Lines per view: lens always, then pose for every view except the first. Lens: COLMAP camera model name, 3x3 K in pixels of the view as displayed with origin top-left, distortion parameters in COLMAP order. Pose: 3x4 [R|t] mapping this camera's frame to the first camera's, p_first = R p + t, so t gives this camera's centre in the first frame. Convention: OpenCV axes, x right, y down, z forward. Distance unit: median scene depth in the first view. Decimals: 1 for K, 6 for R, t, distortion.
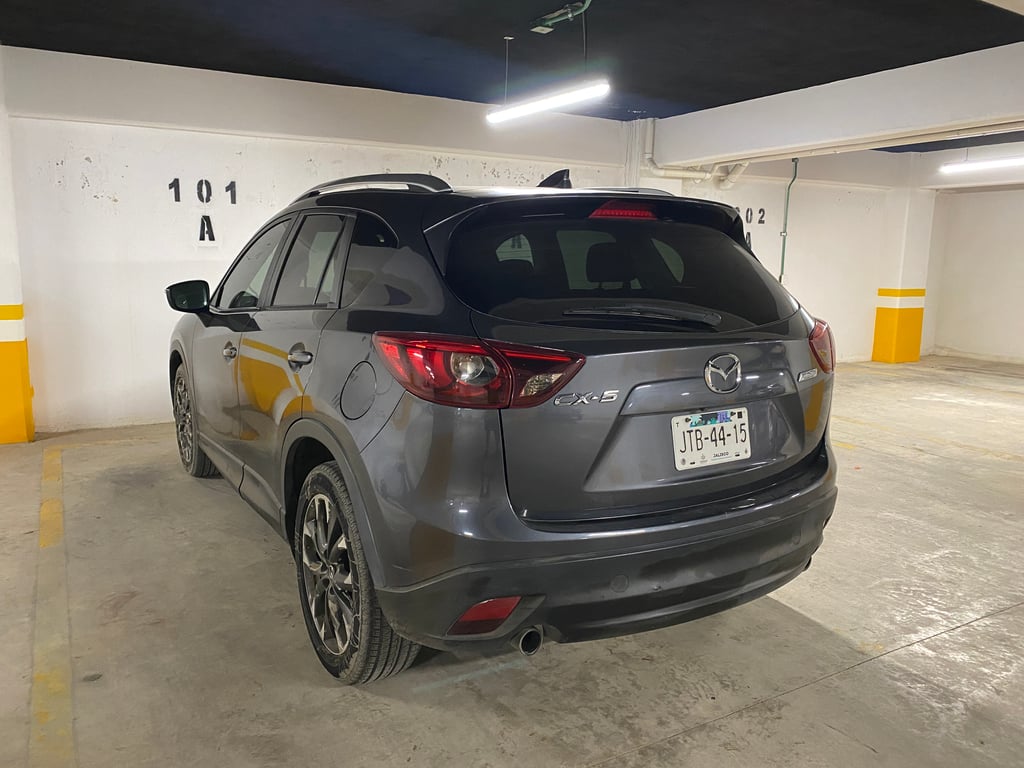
lens RADIAL K [[788.1, 0, 511.2], [0, 788.1, 367.4], [0, 0, 1]] dist [0.007935, -0.009017]
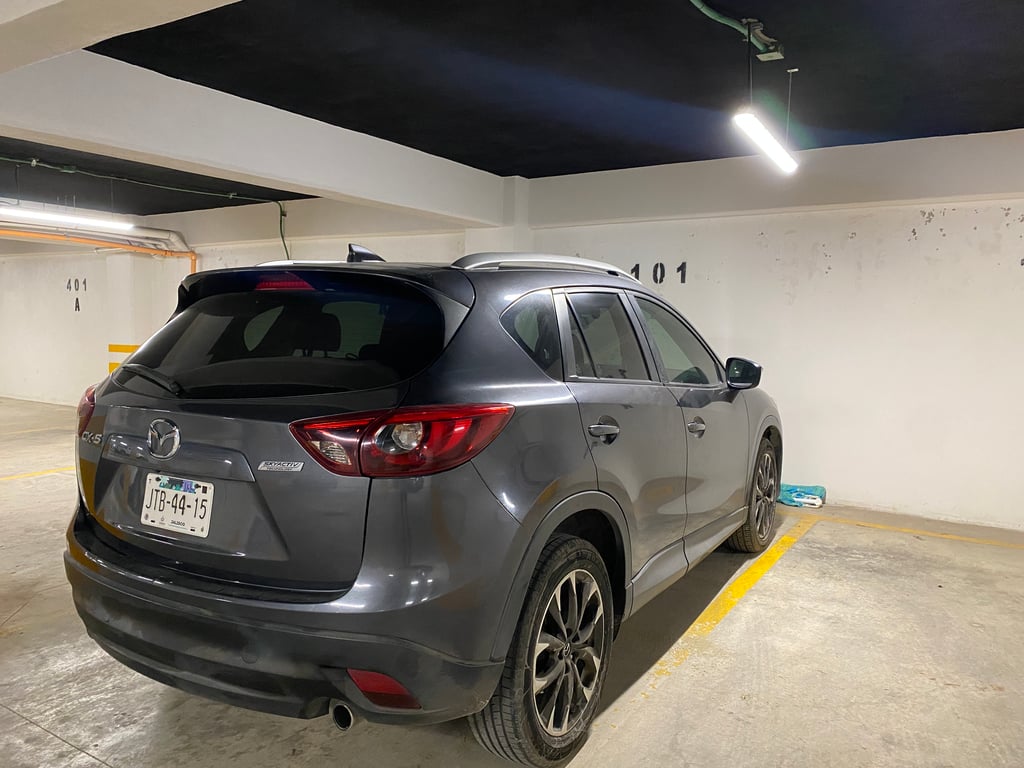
lens RADIAL K [[794.6, 0, 512.0], [0, 794.6, 384.0], [0, 0, 1]] dist [0.031826, -0.004429]
pose [[0.458115, 0.066272, -0.886419, 1.311930], [-0.138720, 0.990329, 0.002348, -0.120700], [0.878002, 0.121889, 0.462878, 0.866016]]
